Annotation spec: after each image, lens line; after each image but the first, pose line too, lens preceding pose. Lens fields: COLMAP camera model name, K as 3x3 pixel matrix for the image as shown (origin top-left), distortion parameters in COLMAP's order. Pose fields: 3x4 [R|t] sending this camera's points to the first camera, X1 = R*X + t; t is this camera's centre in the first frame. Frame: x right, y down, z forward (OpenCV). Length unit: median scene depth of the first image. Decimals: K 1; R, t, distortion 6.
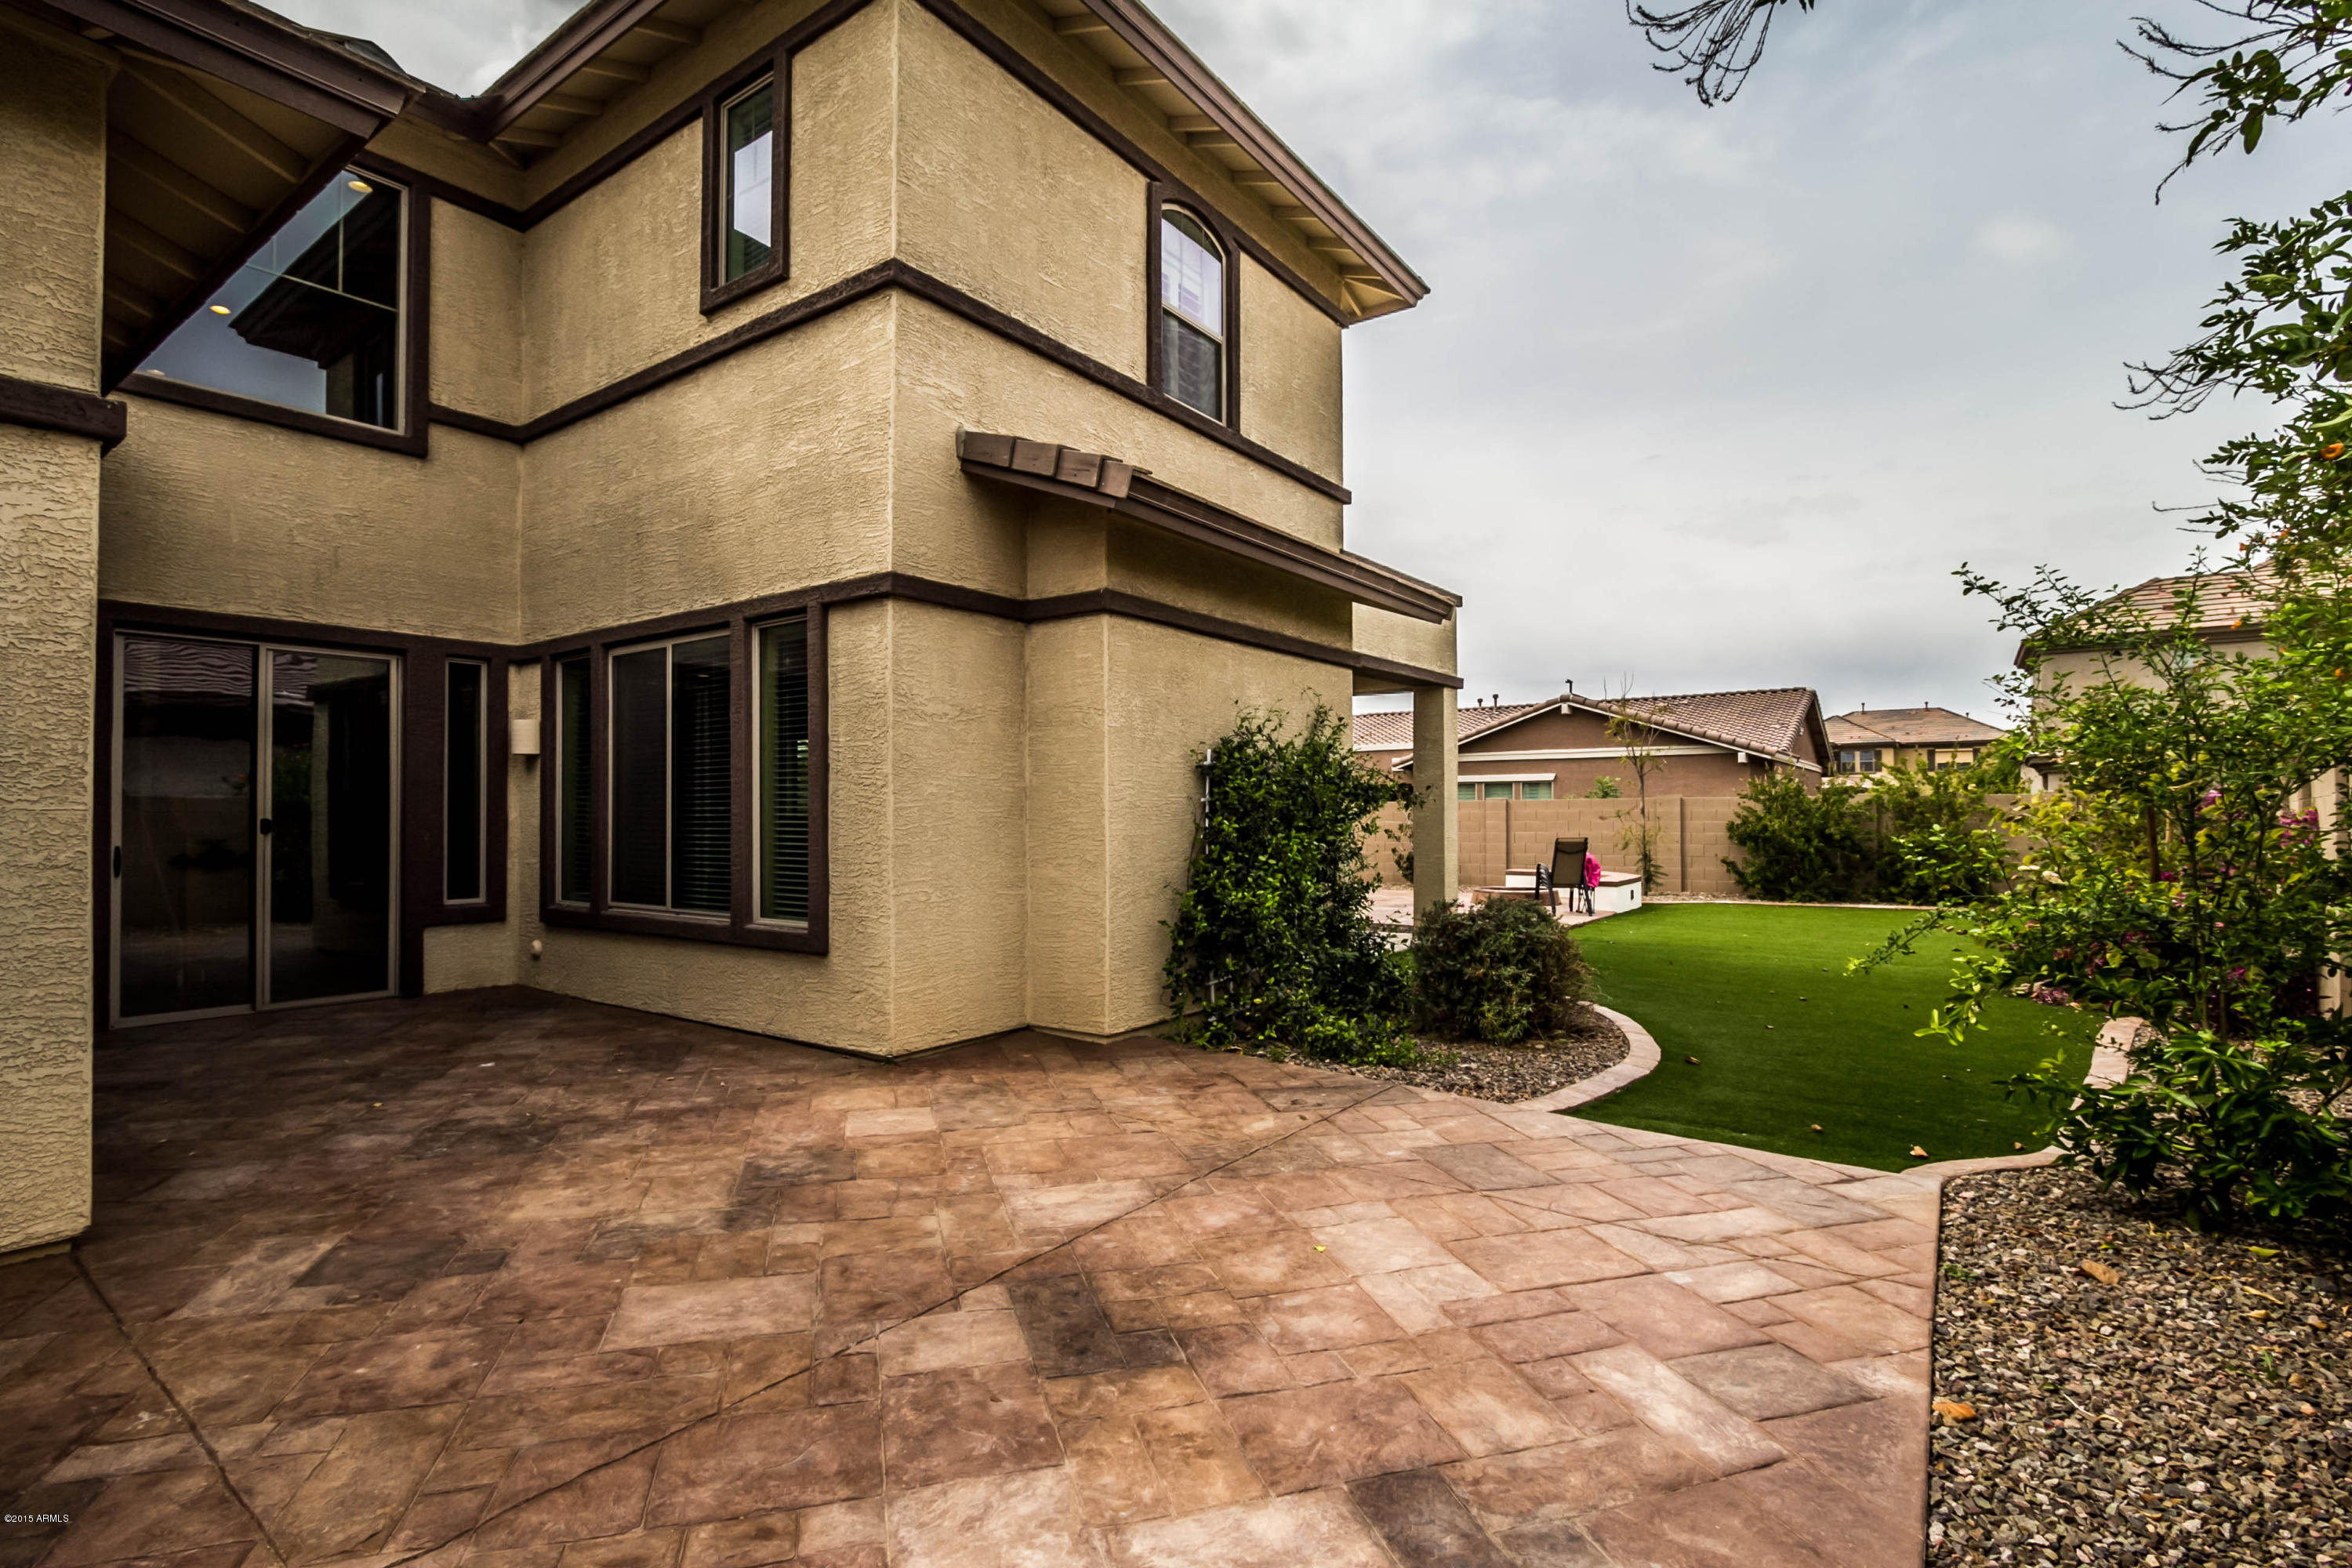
lens RADIAL K [[1092.9, 0, 1158.7], [0, 1092.9, 778.5], [0, 0, 1]] dist [-0.017422, 0.001066]
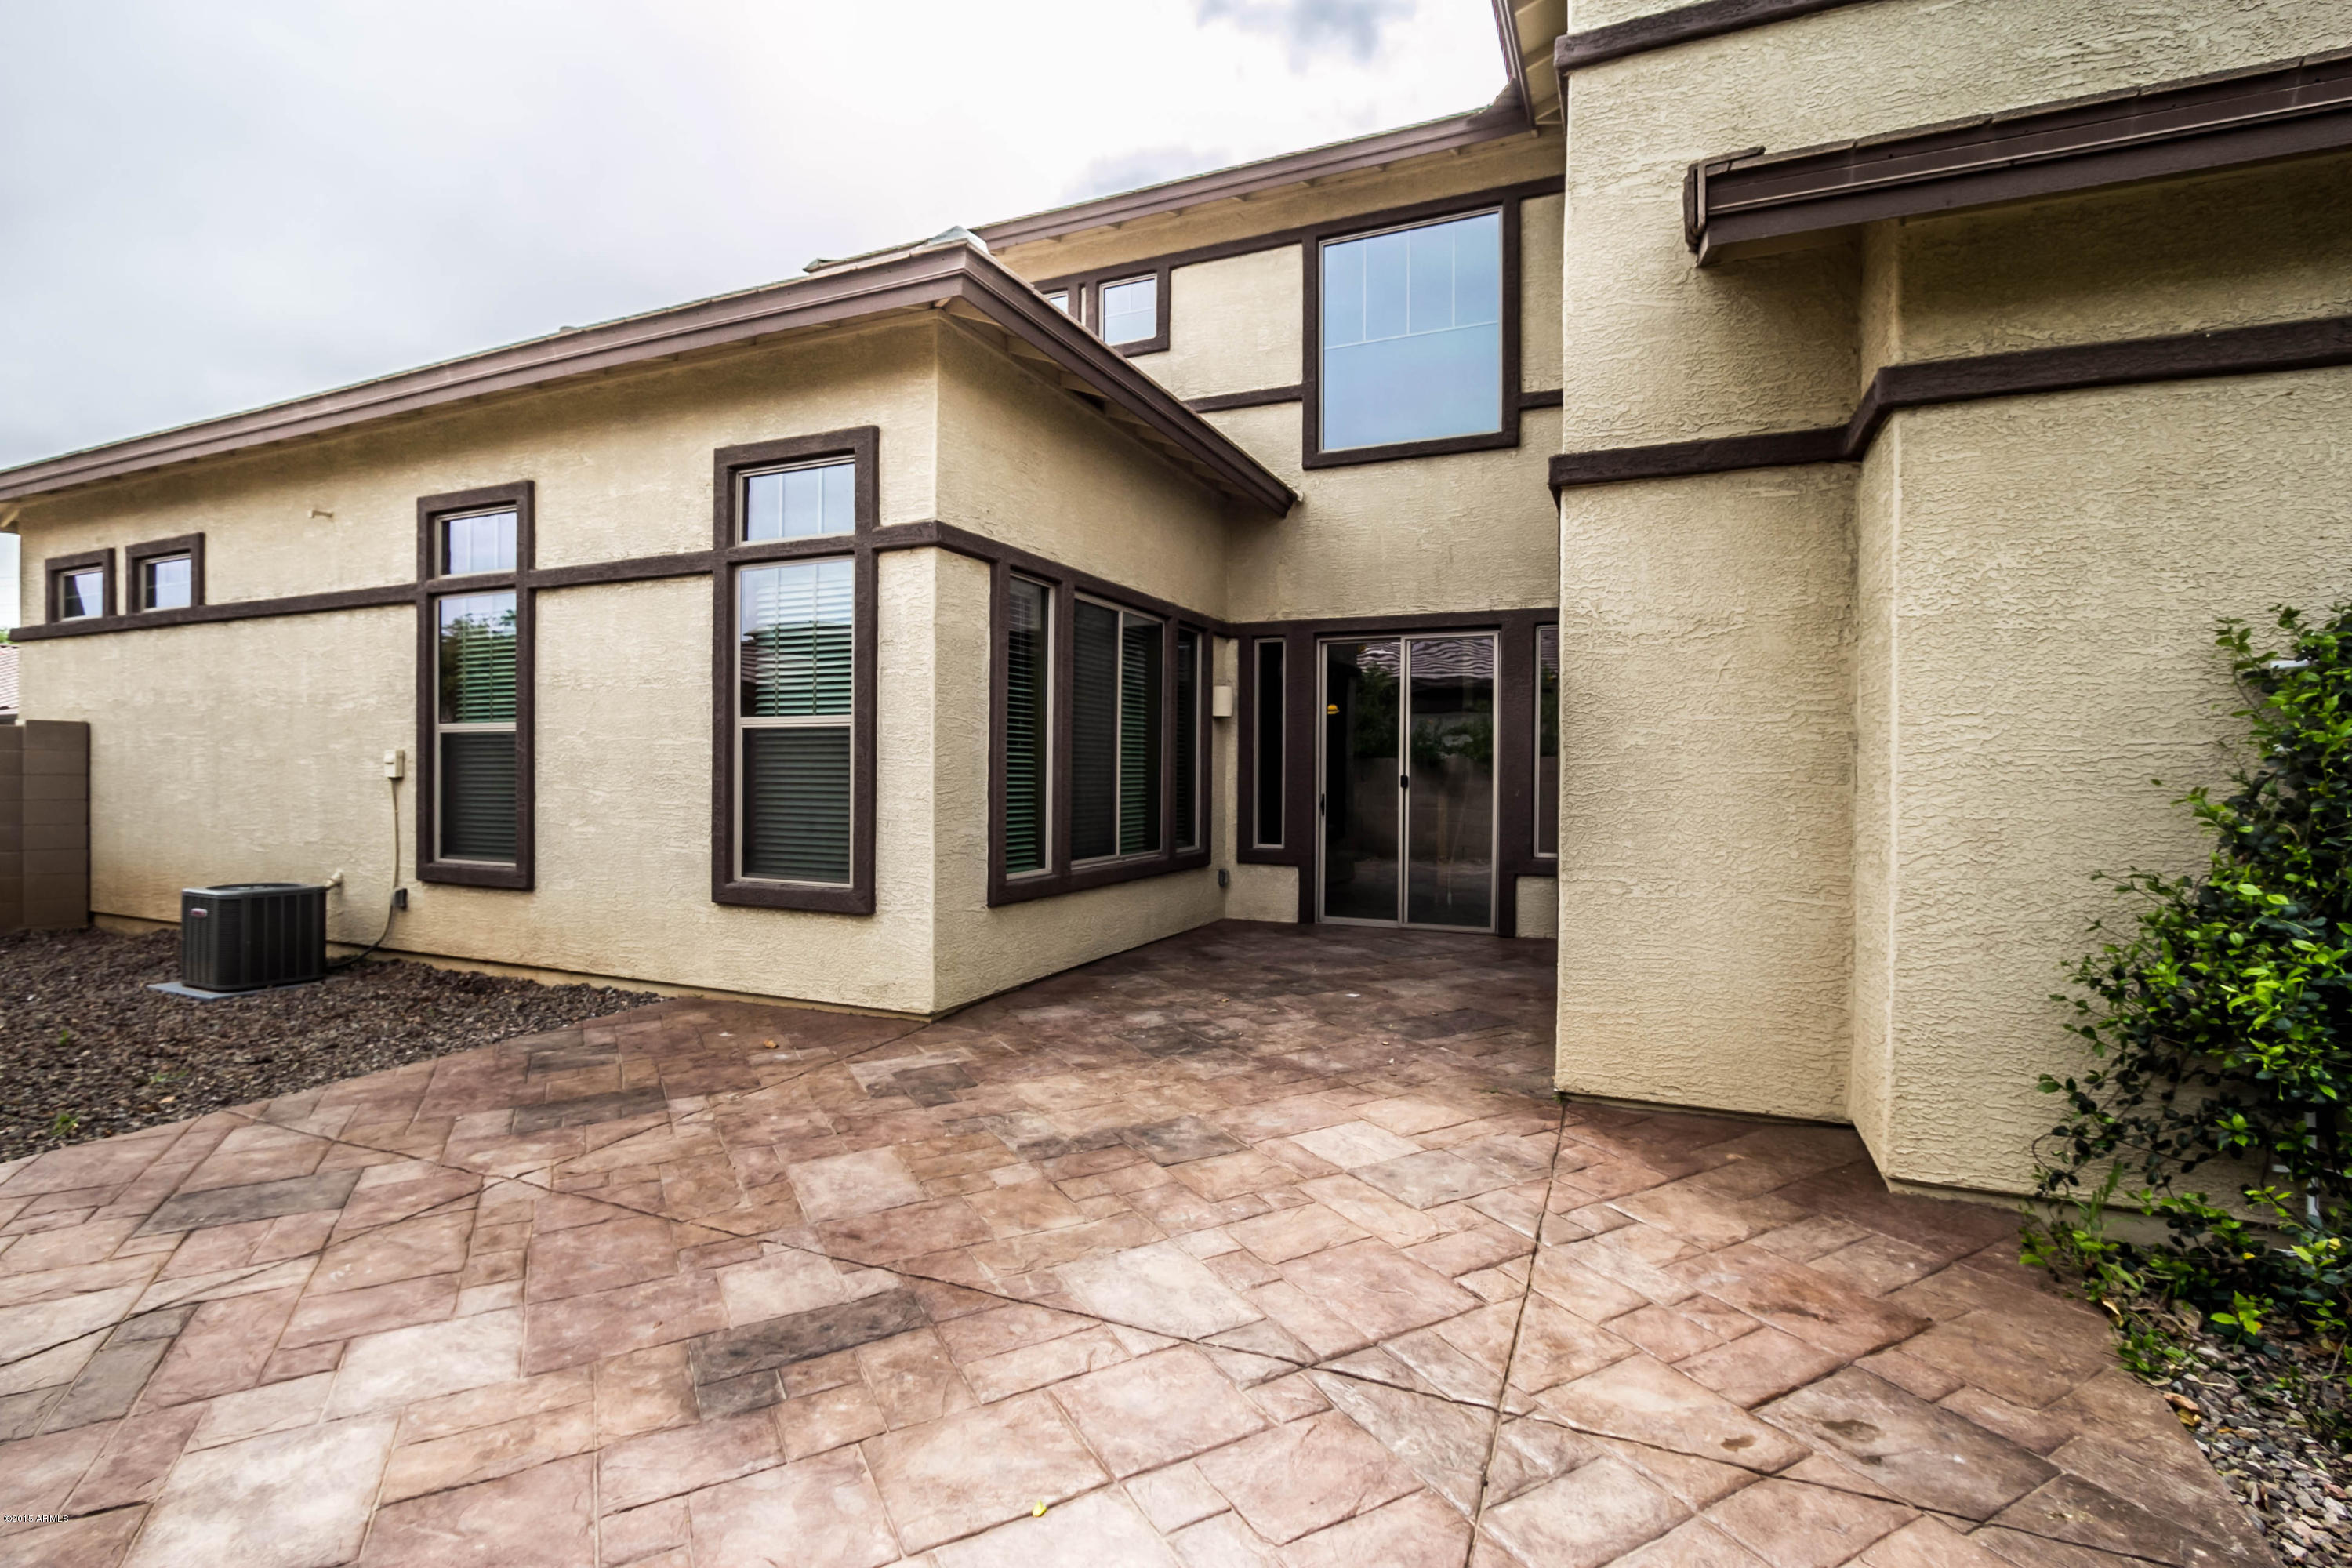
lens RADIAL K [[1092.9, 0, 1158.7], [0, 1092.9, 778.5], [0, 0, 1]] dist [-0.017422, 0.001066]
pose [[0.220902, 0.011772, -0.975225, 0.619574], [0.019473, 0.999675, 0.016478, 0.024752], [0.975102, -0.022631, 0.220601, 0.802429]]
